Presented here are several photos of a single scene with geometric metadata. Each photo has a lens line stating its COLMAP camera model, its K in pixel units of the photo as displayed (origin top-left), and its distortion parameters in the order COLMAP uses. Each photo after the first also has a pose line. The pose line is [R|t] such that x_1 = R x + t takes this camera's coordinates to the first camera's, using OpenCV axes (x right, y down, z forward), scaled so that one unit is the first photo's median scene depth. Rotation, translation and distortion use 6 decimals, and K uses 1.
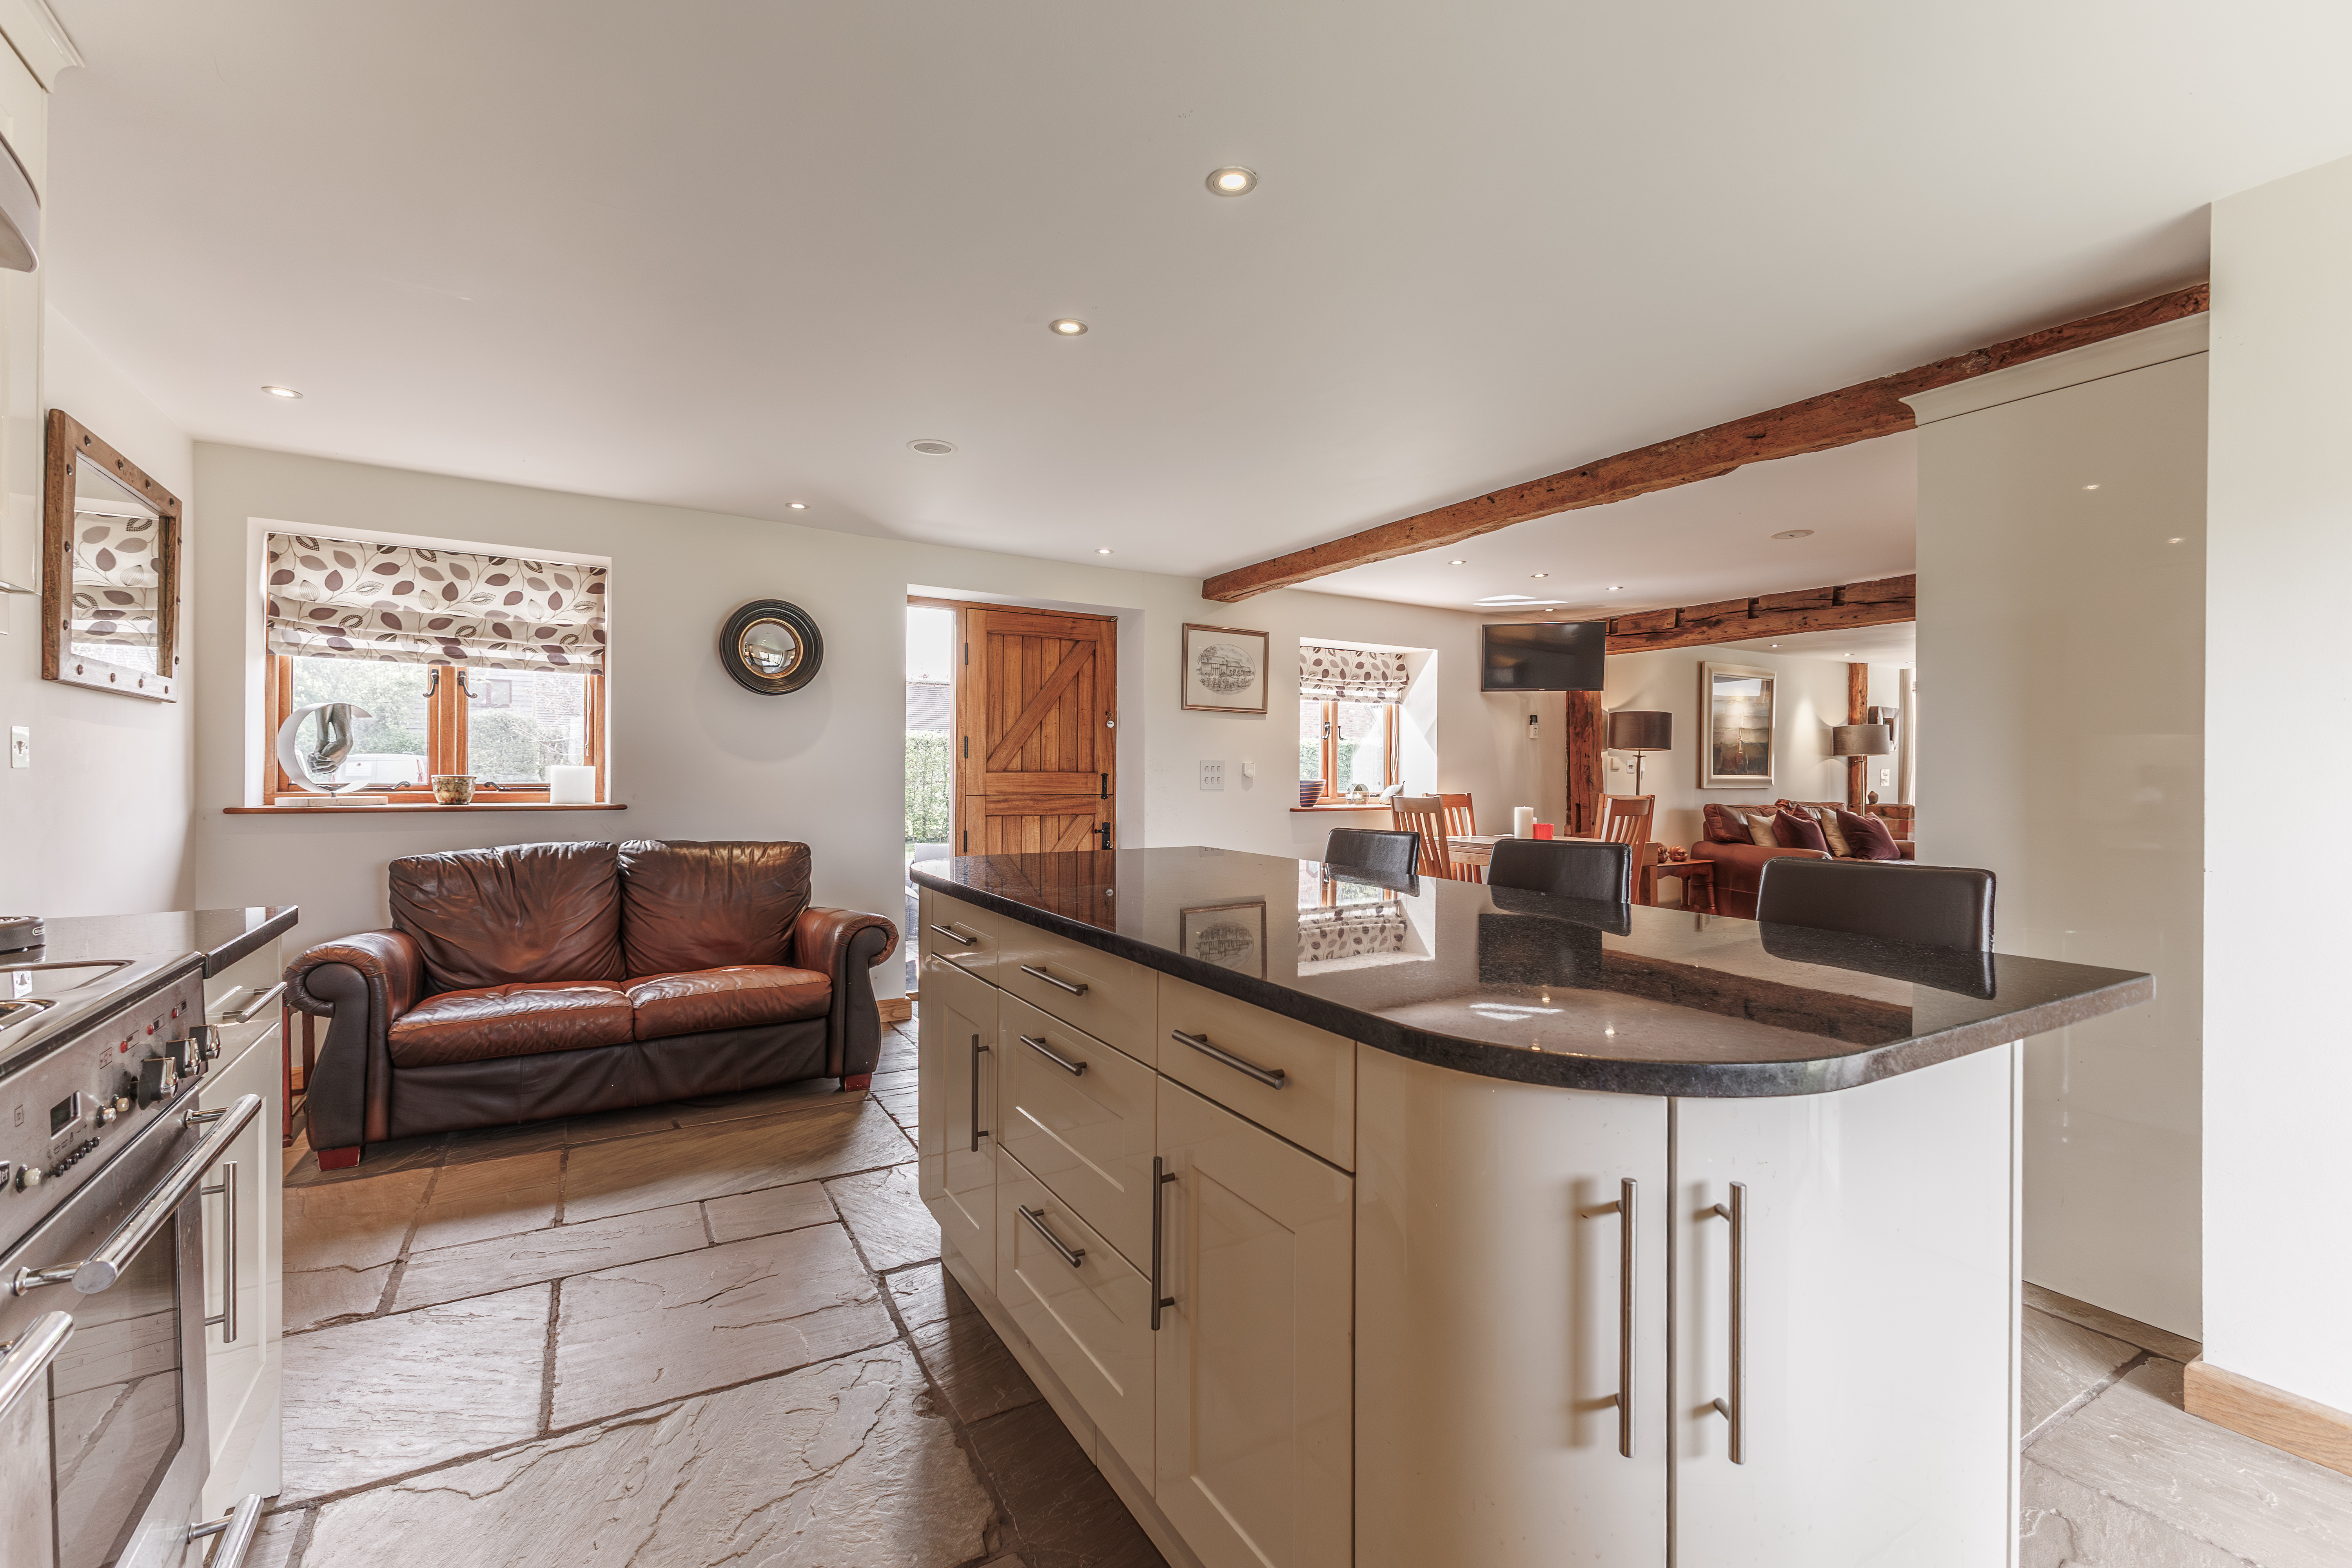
lens RADIAL K [[1013.0, 0, 1177.4], [0, 1013.0, 775.5], [0, 0, 1]] dist [0.010449, -0.003338]
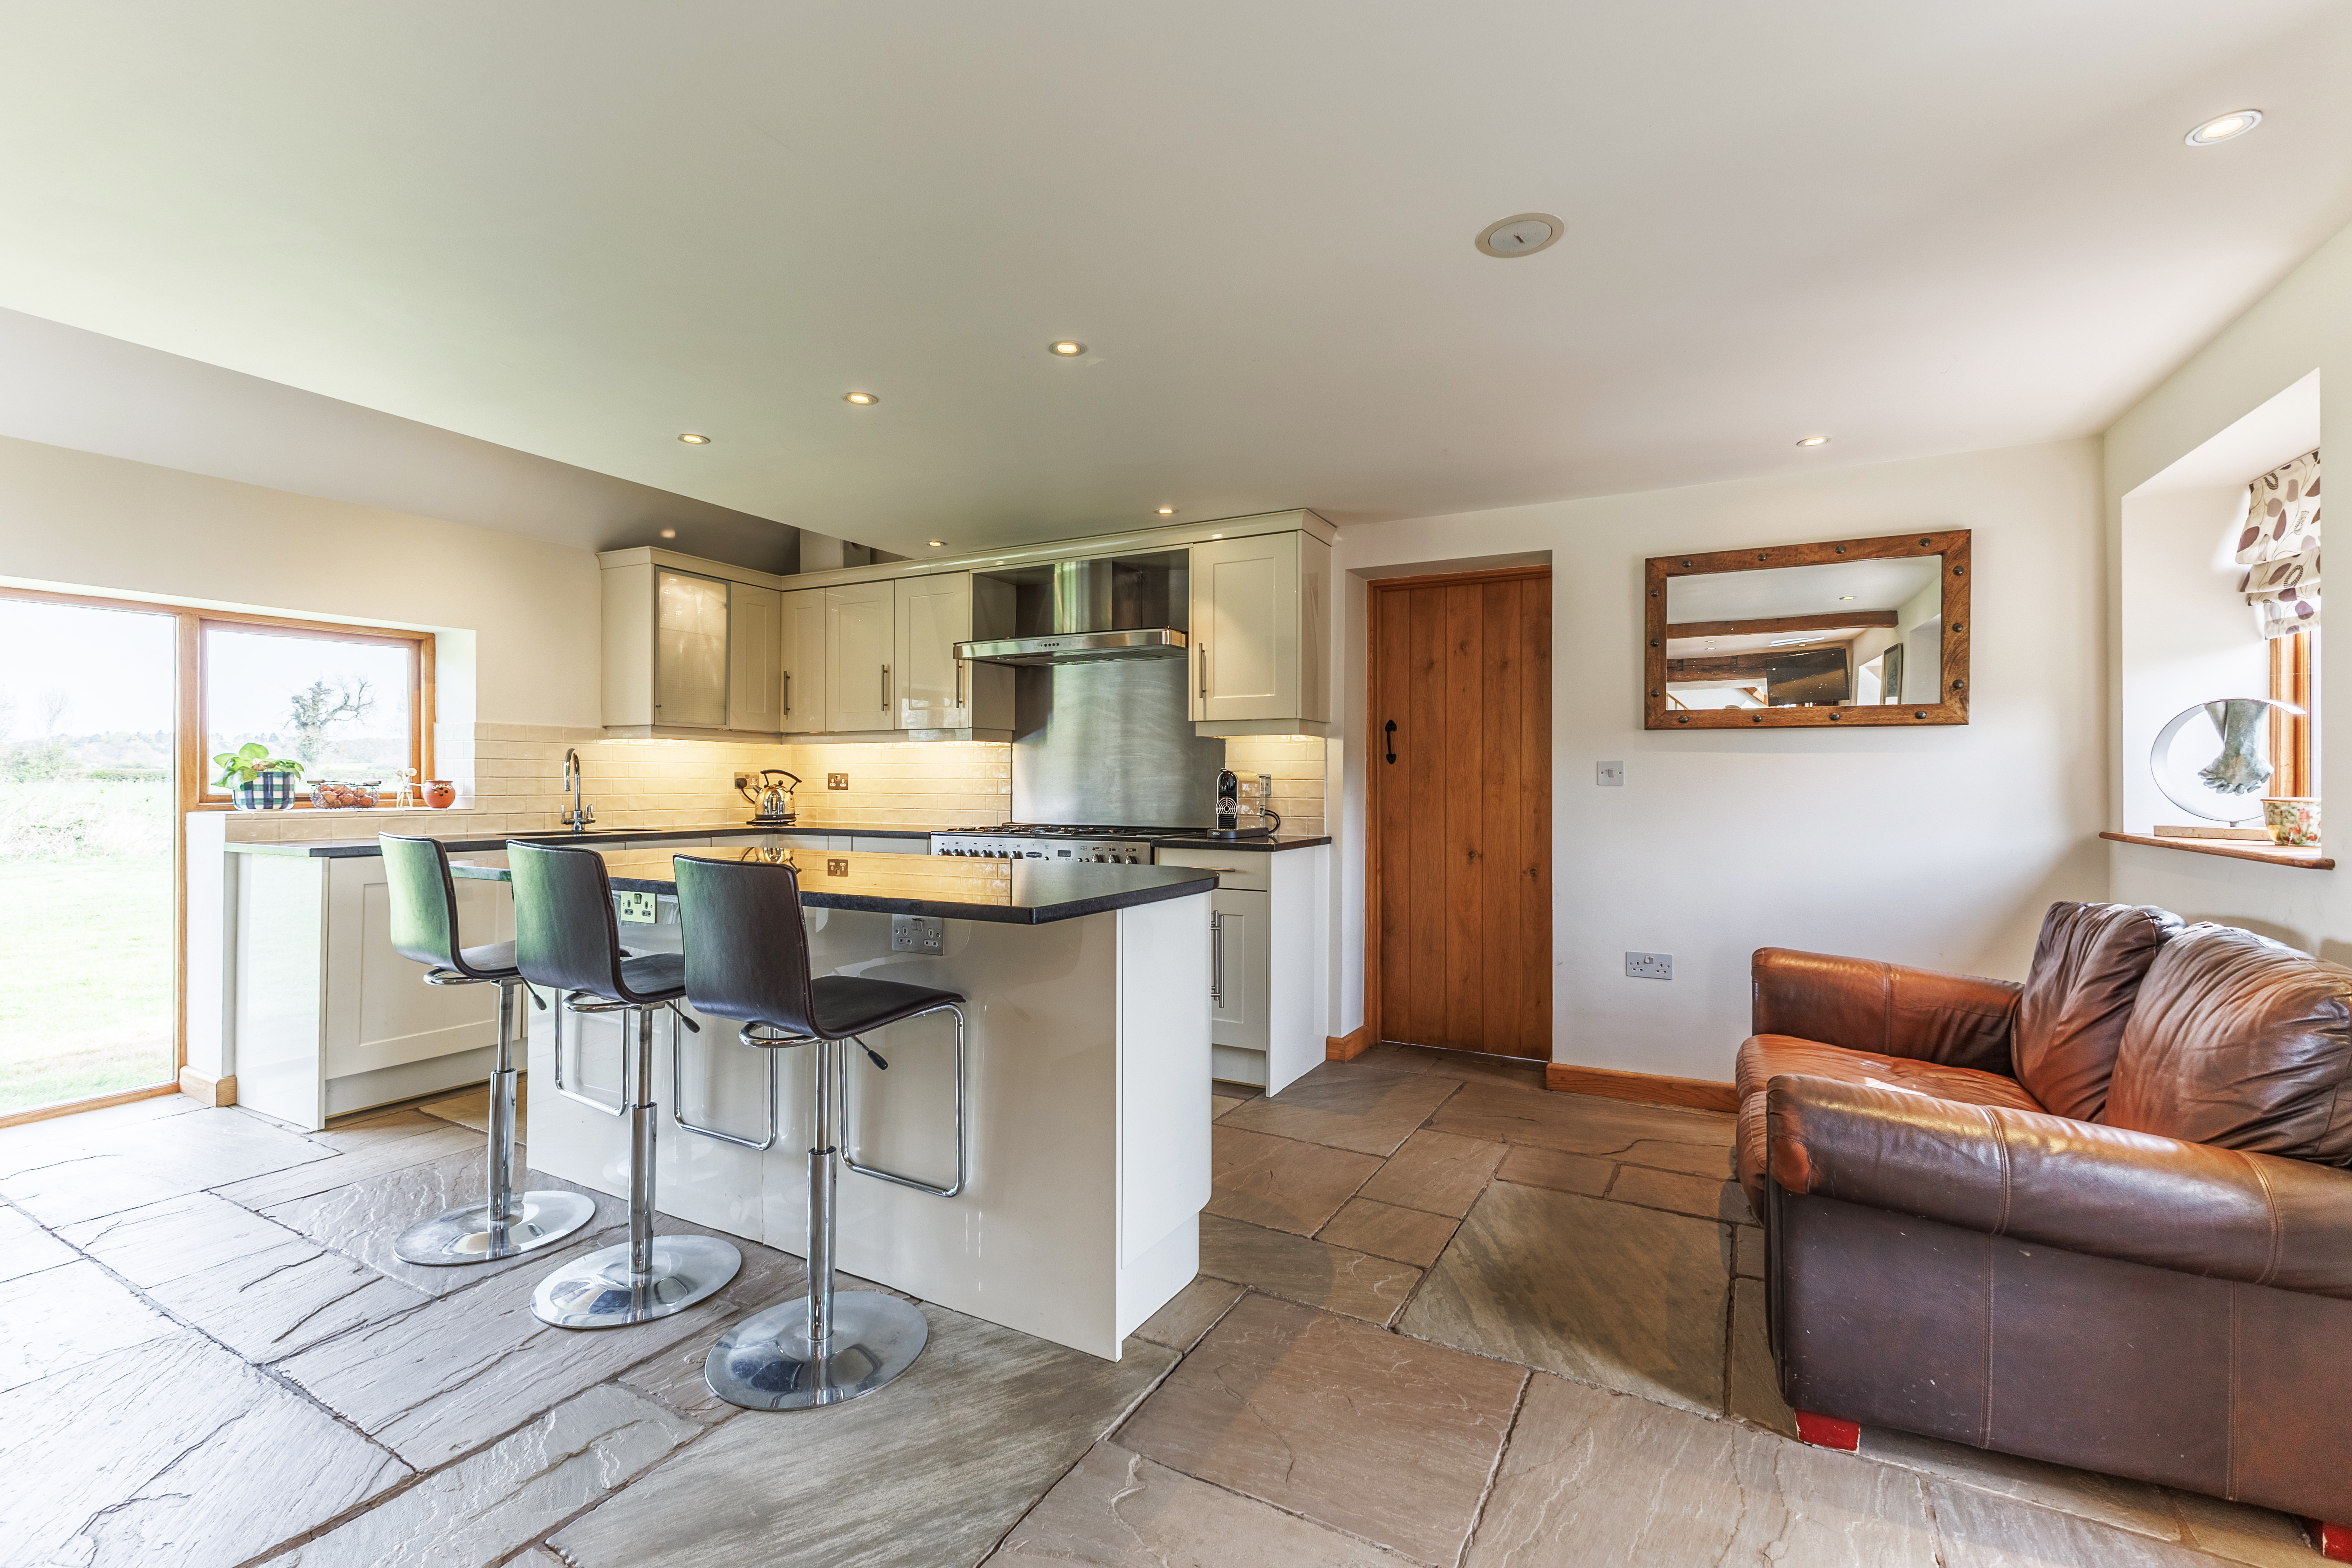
lens RADIAL K [[1013.0, 0, 1178.5], [0, 1013.0, 783.3], [0, 0, 1]] dist [0.010449, -0.003338]
pose [[-0.862484, -0.008853, -0.506007, 0.181657], [-0.010992, 0.999939, 0.001240, -0.002613], [0.505965, 0.006632, -0.862529, 1.135231]]
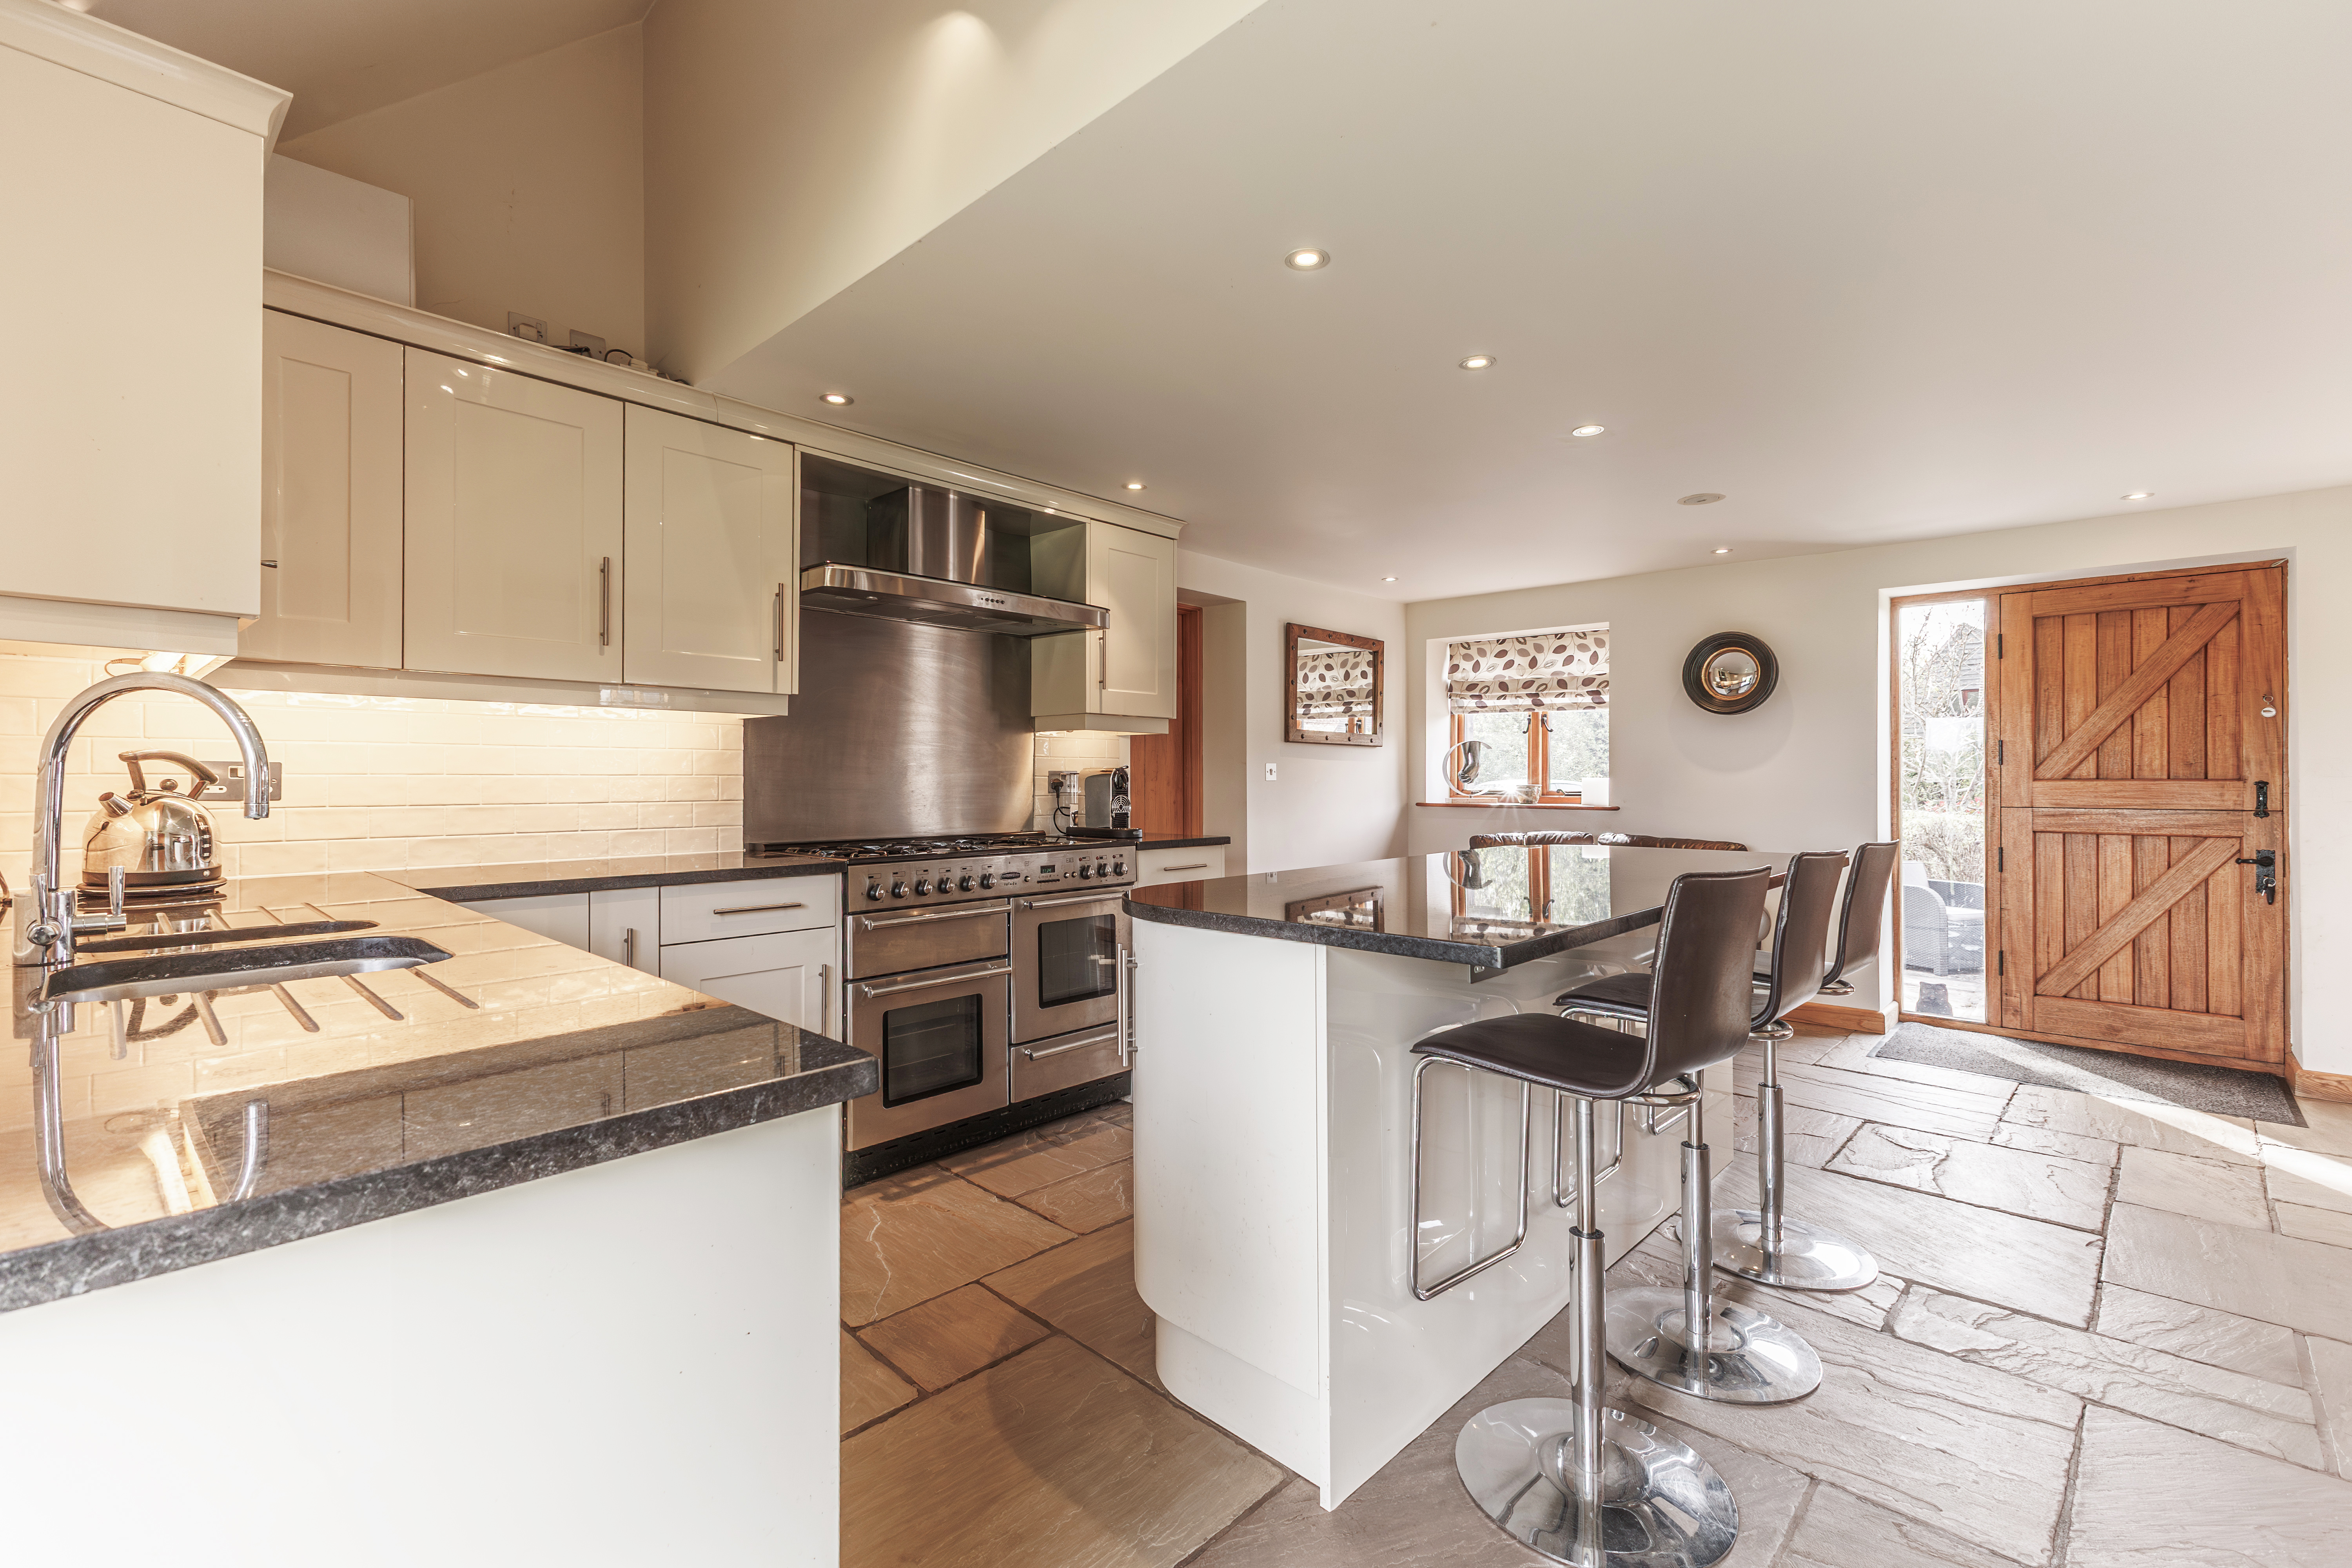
lens RADIAL K [[1013.0, 0, 1175.0], [0, 1013.0, 779.9], [0, 0, 1]] dist [0.010449, -0.003338]
pose [[0.258400, -0.006437, -0.966016, 0.579661], [-0.001595, 0.999974, -0.007090, 0.004121], [0.966037, 0.003373, 0.258383, 0.099755]]
